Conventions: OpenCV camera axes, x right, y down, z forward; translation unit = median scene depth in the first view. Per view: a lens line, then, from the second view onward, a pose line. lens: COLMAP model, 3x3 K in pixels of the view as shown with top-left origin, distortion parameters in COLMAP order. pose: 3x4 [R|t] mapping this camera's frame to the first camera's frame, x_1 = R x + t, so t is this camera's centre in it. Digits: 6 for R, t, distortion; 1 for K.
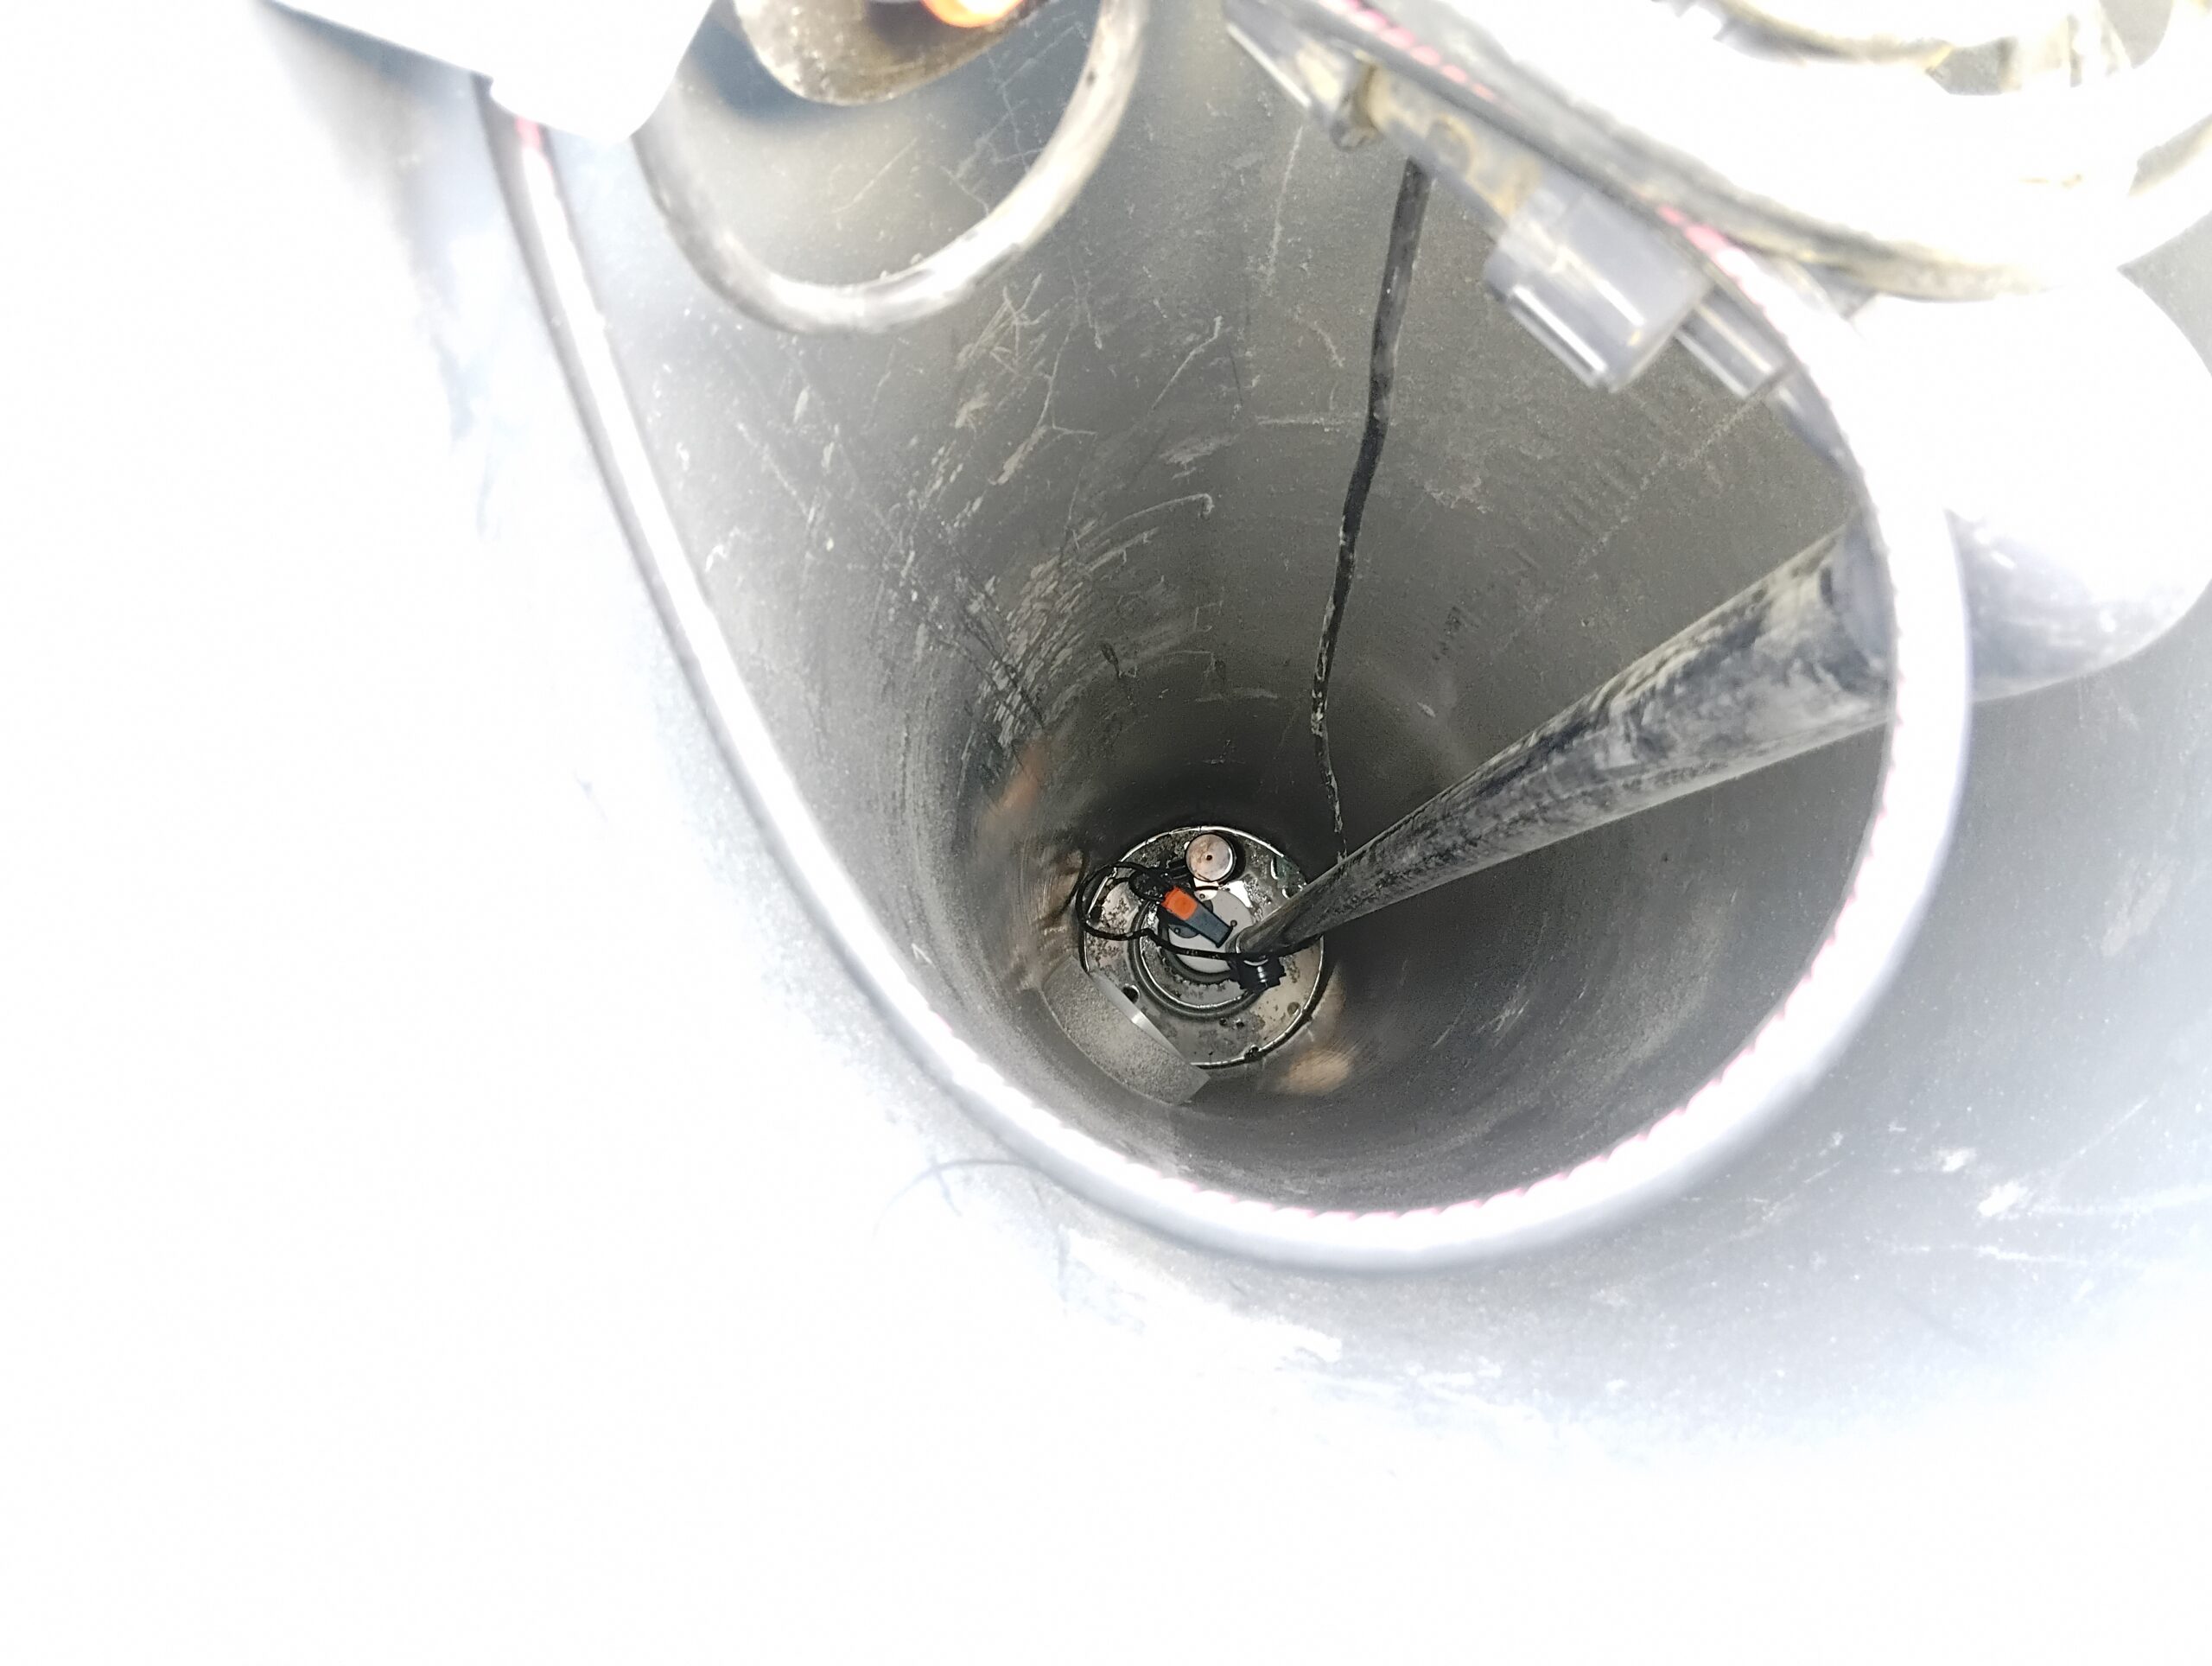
lens RADIAL K [[1818.7, 0, 1158.3], [0, 1818.7, 834.4], [0, 0, 1]] dist [0.124677, -0.200690]
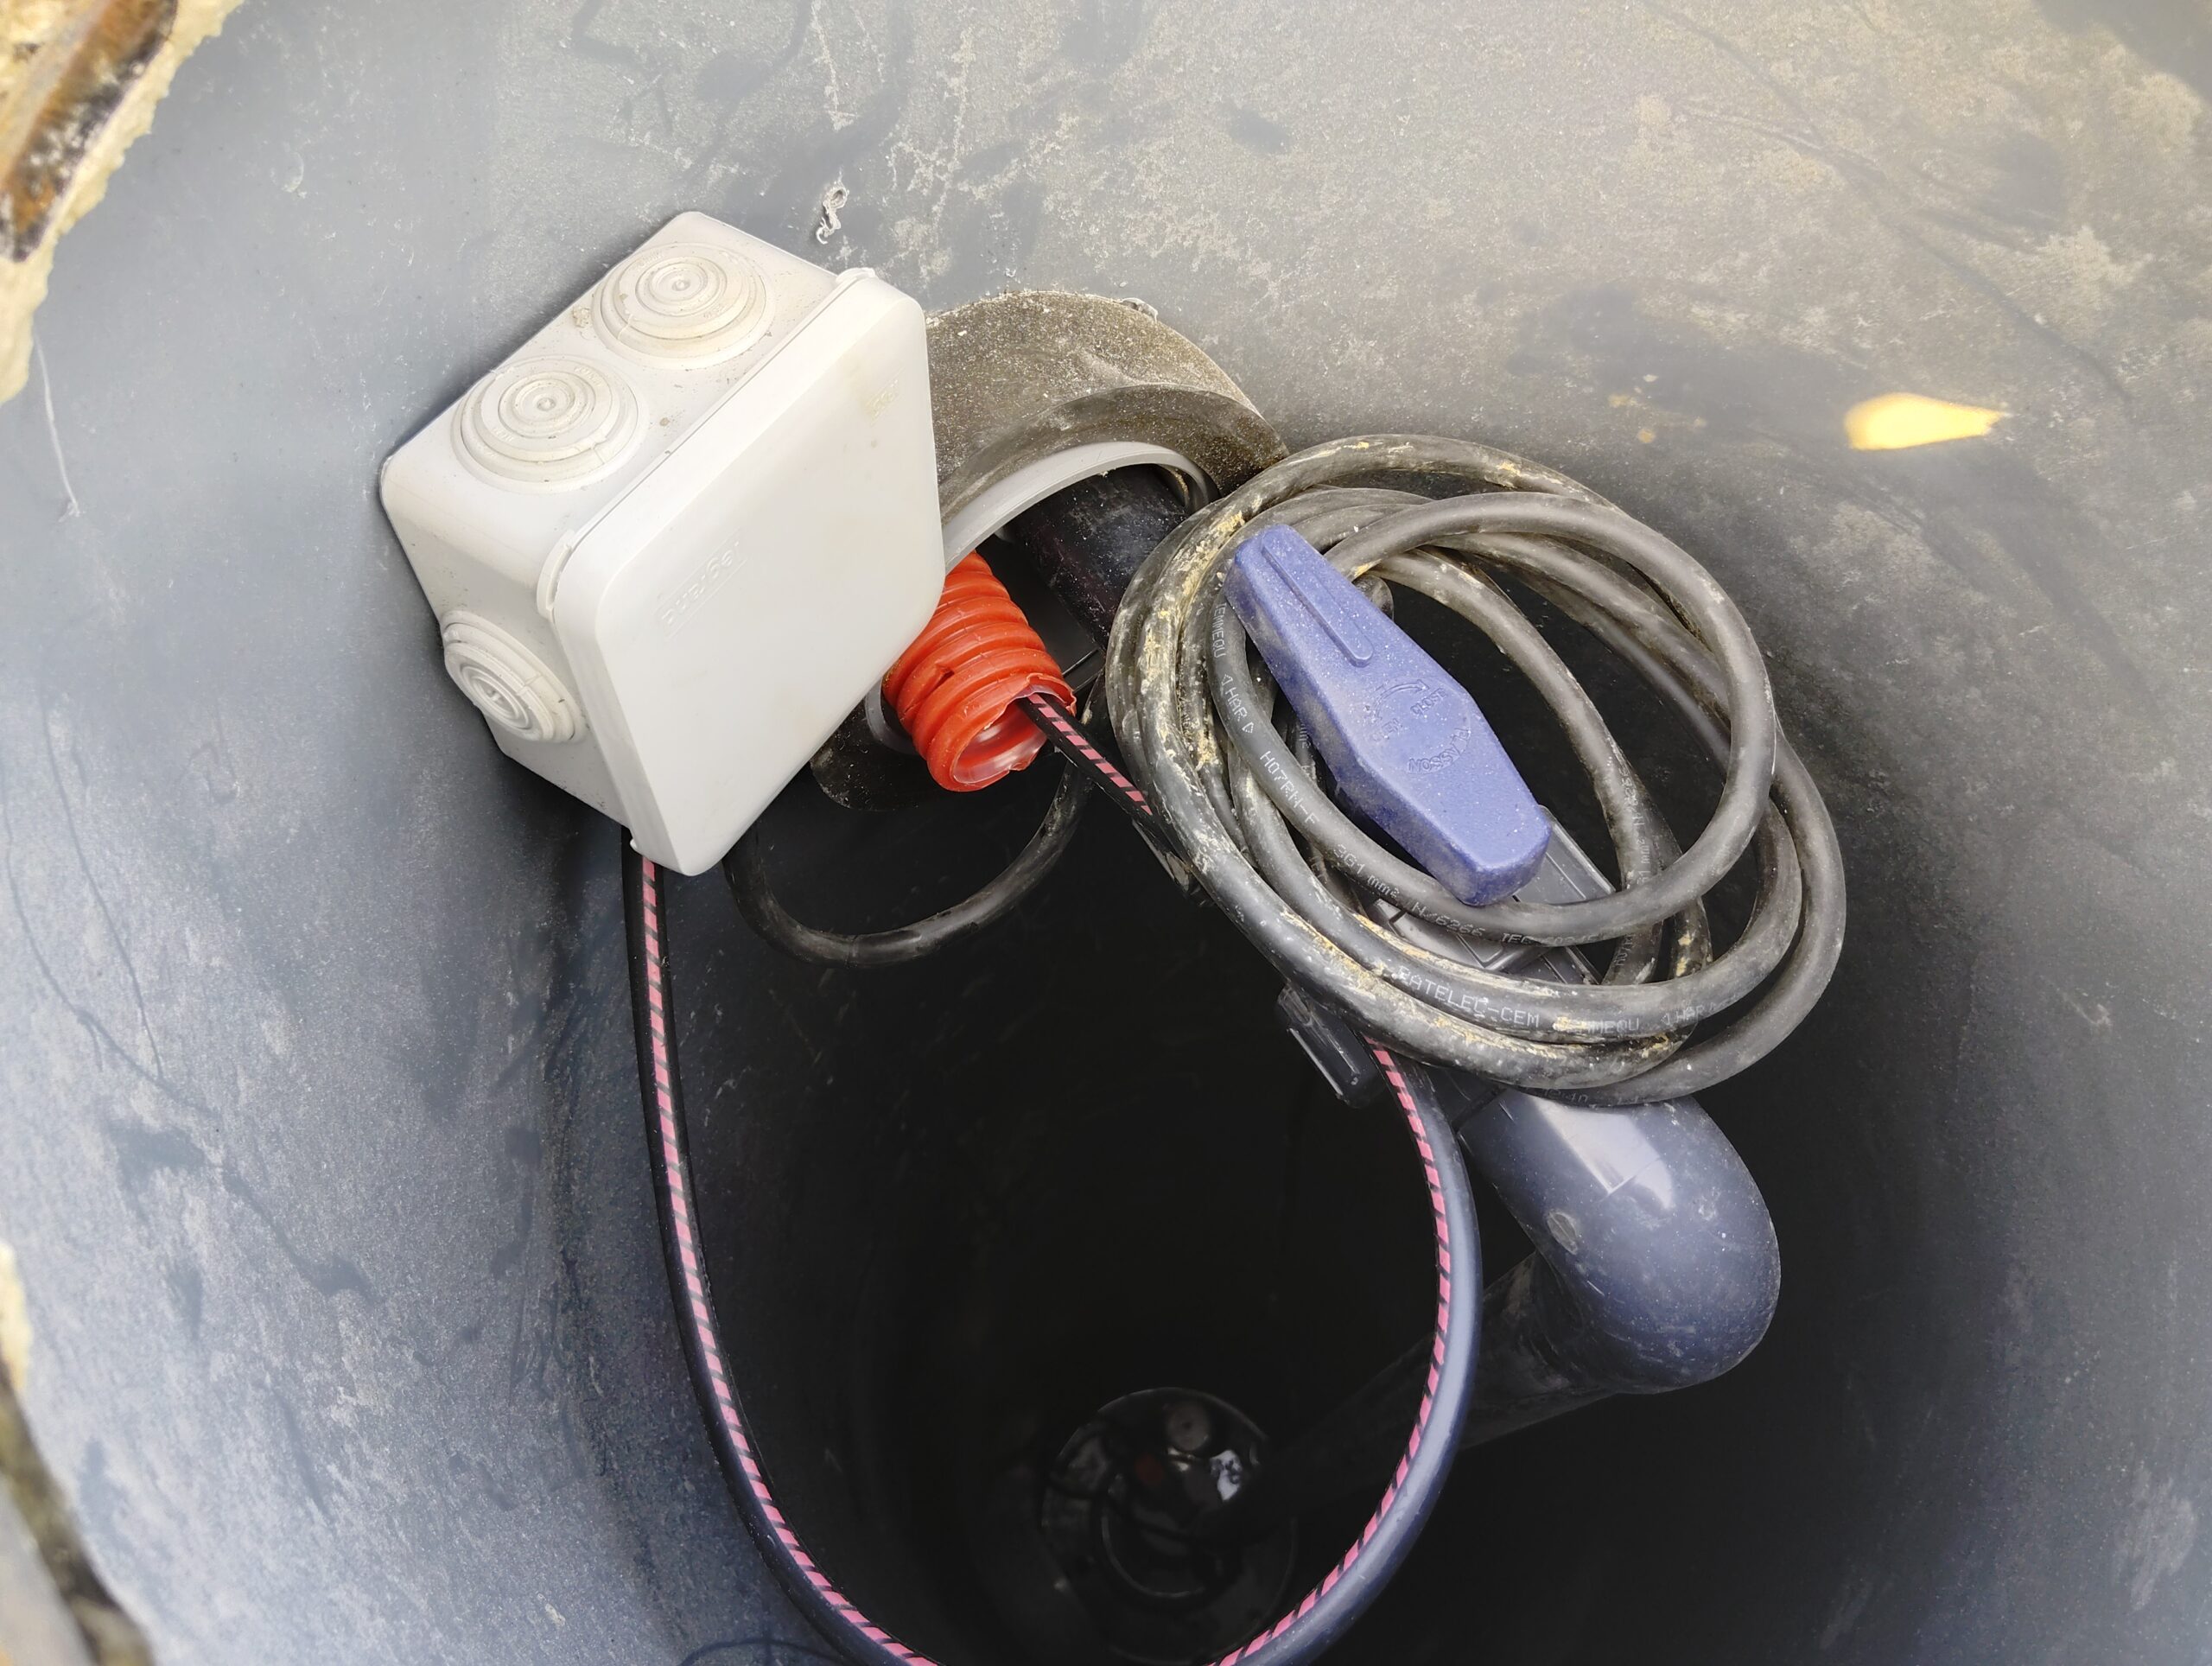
lens RADIAL K [[1818.7, 0, 1158.3], [0, 1818.7, 834.4], [0, 0, 1]] dist [0.124677, -0.200690]
pose [[0.984515, 0.169448, -0.044906, 0.074538], [-0.175186, 0.941898, -0.286599, -0.008065], [-0.006267, 0.290028, 0.956998, -0.242830]]
